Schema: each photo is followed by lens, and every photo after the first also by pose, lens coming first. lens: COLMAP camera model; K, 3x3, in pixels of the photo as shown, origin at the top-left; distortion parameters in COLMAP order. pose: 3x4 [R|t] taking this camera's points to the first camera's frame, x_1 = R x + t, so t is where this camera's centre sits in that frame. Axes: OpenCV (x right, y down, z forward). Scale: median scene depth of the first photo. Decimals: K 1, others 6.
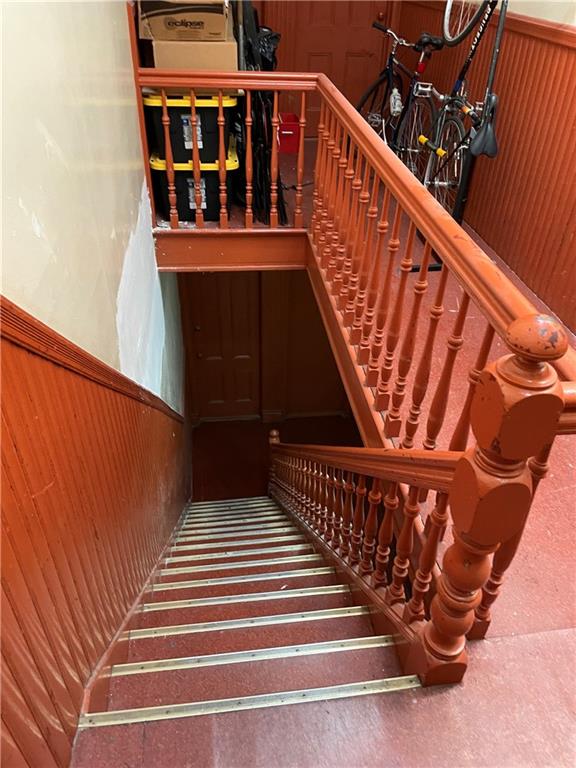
lens RADIAL K [[586.8, 0, 294.1], [0, 586.8, 386.8], [0, 0, 1]] dist [0.077075, -0.094150]
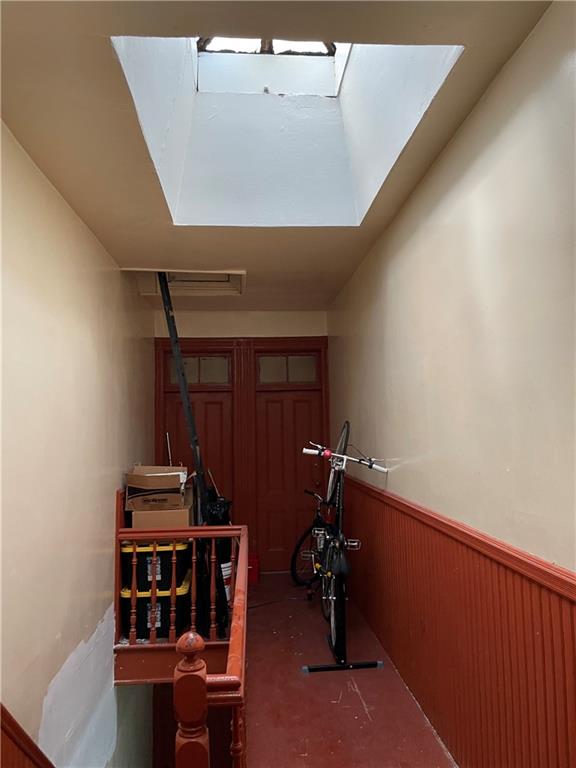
lens RADIAL K [[586.8, 0, 286.7], [0, 586.8, 376.6], [0, 0, 1]] dist [0.077075, -0.094150]
pose [[0.996538, -0.060725, -0.056776, 0.239537], [0.007370, 0.744799, -0.667249, 0.157120], [0.082805, 0.664521, 0.742668, -0.288373]]
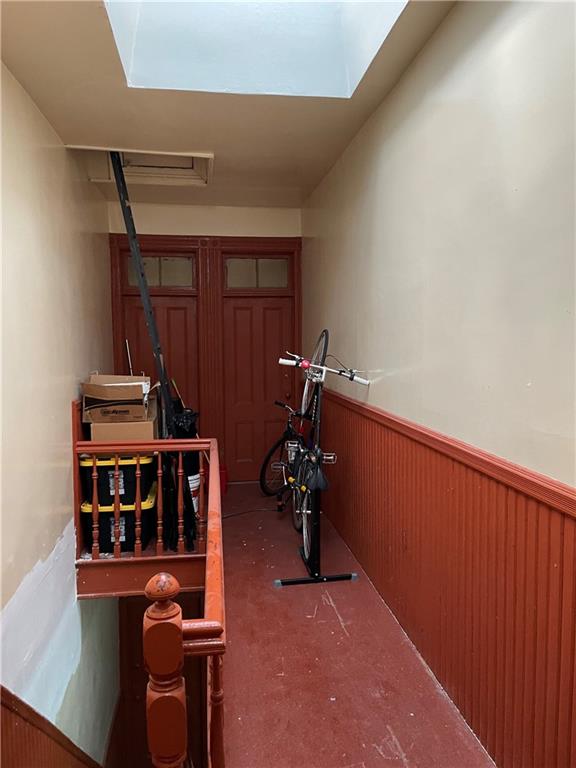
lens RADIAL K [[586.8, 0, 291.7], [0, 586.8, 382.3], [0, 0, 1]] dist [0.077075, -0.094150]
pose [[0.999078, -0.042255, 0.007595, 0.208777], [0.039725, 0.842768, -0.536809, 0.092521], [0.016283, 0.536615, 0.843670, -0.196476]]
